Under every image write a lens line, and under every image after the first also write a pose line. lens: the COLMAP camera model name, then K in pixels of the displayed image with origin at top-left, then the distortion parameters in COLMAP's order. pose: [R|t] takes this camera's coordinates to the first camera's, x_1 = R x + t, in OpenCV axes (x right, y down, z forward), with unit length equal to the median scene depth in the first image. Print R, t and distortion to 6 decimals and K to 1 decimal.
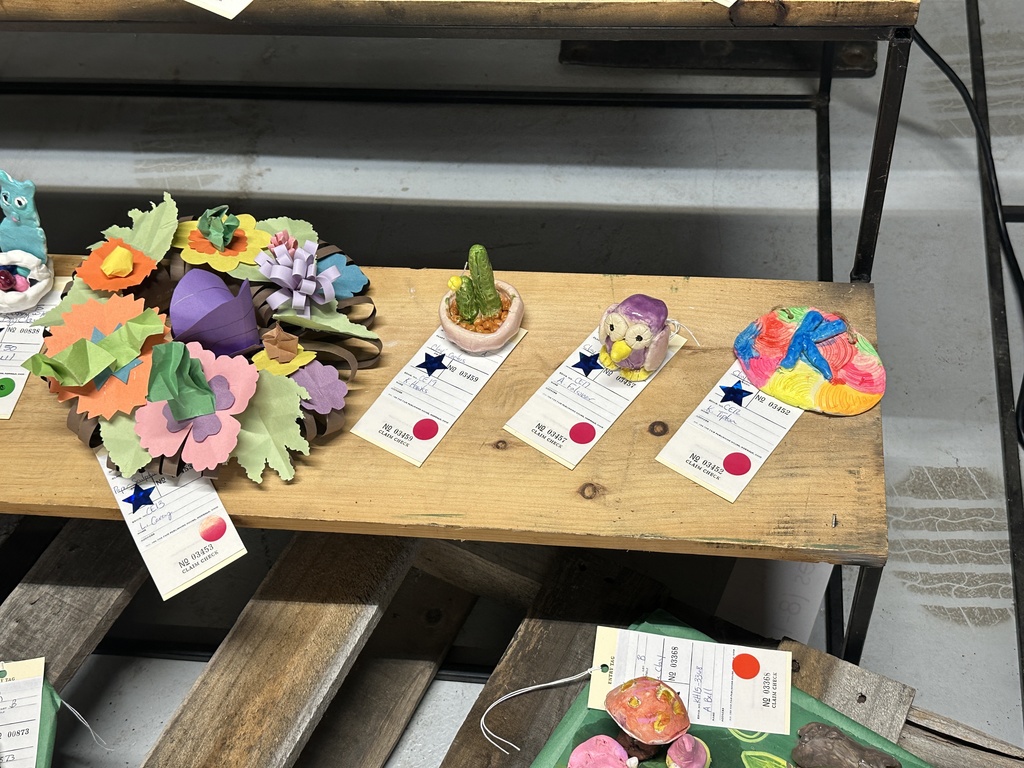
lens RADIAL K [[1248.9, 0, 512.7], [0, 1248.9, 383.7], [0, 0, 1]] dist [0.126626, 0.000000]
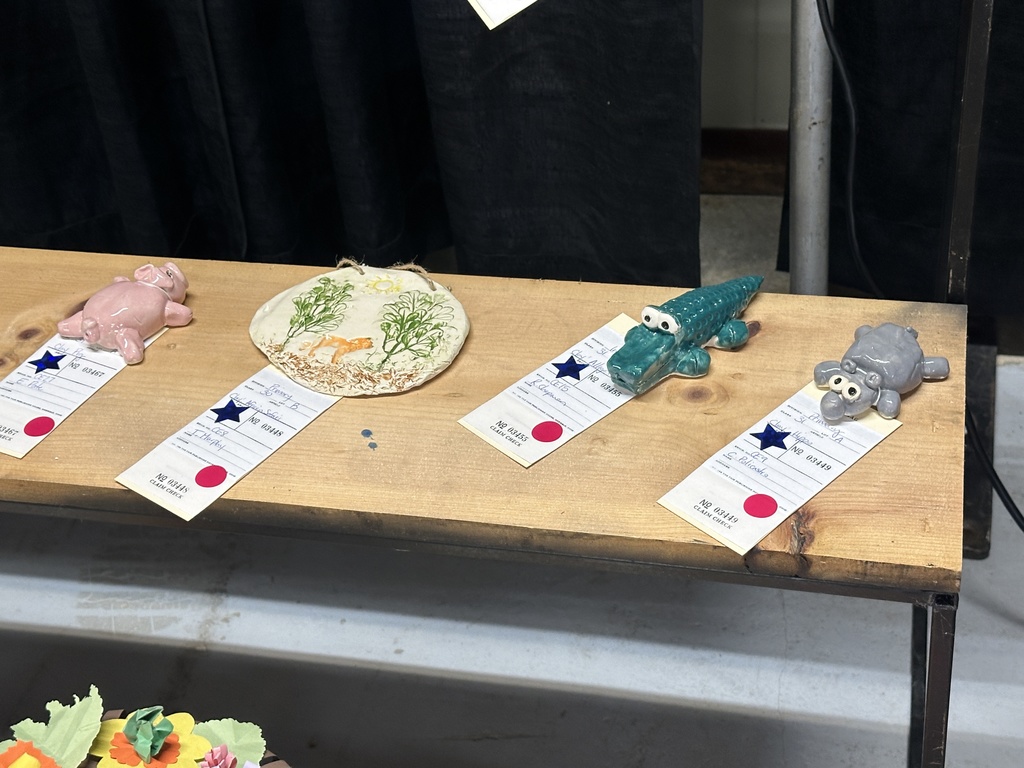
lens RADIAL K [[1680.6, 0, 511.4], [0, 1680.6, 384.1], [0, 0, 1]] dist [0.151727, 0.000000]
pose [[0.995932, 0.066860, -0.060408, 0.041858], [-0.079550, 0.967273, -0.240945, -0.066420], [0.042322, 0.244771, 0.968657, -0.099358]]
